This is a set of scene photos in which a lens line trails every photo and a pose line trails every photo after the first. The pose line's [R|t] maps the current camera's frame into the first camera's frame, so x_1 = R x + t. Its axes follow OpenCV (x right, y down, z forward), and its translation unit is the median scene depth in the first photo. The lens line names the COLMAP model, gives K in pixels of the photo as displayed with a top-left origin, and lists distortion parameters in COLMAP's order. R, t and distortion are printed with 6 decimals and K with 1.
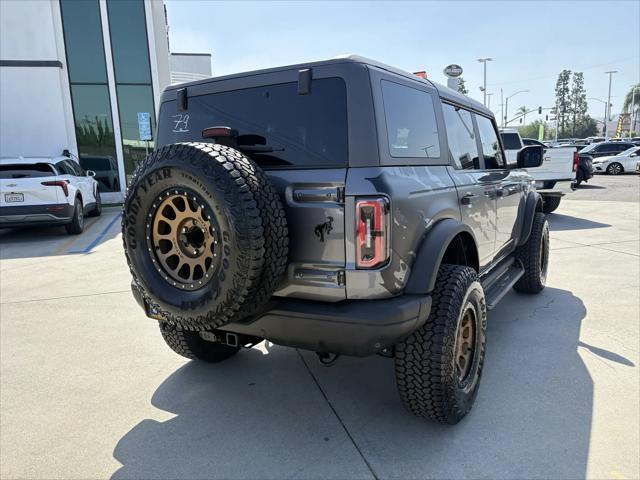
lens RADIAL K [[486.1, 0, 319.7], [0, 486.1, 237.8], [0, 0, 1]] dist [0.057697, -0.064079]
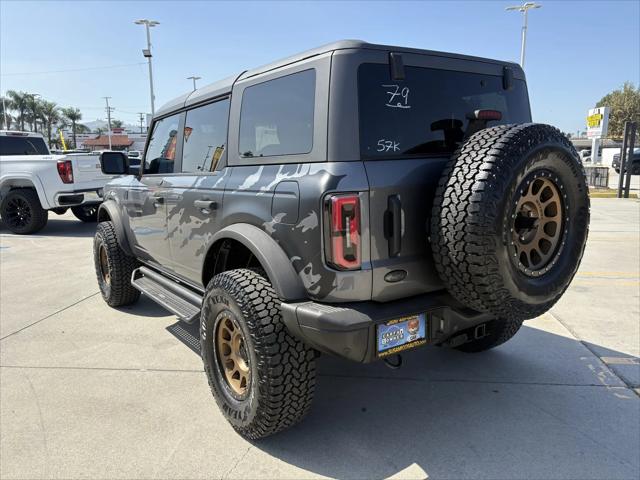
lens RADIAL K [[486.1, 0, 320.3], [0, 486.1, 241.7], [0, 0, 1]] dist [0.057697, -0.064079]
pose [[0.389559, -0.133248, 0.911312, -1.270597], [0.152061, 0.985205, 0.079051, -0.098740], [-0.908362, 0.107780, 0.404057, 0.959933]]
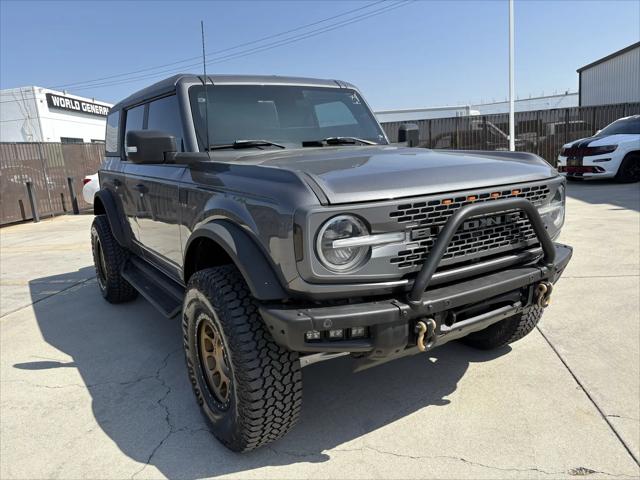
lens RADIAL K [[486.1, 0, 313.8], [0, 486.1, 240.7], [0, 0, 1]] dist [0.057697, -0.064079]
pose [[-0.434298, 0.221662, -0.873070, 1.724296], [-0.065561, 0.958900, 0.276066, -0.448518], [0.898380, 0.177135, -0.401916, 2.757377]]
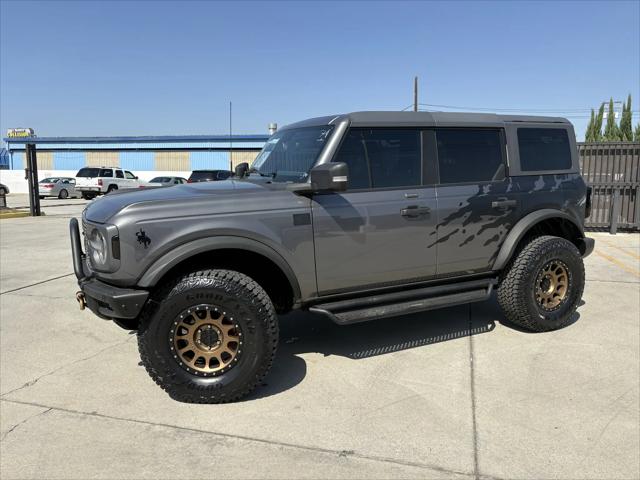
lens RADIAL K [[486.1, 0, 317.8], [0, 486.1, 249.0], [0, 0, 1]] dist [0.057697, -0.064079]
pose [[-0.847079, -0.050964, 0.529018, -0.613916], [0.113955, 0.954824, 0.274453, -0.539448], [-0.519106, 0.292768, -0.803004, 3.511703]]
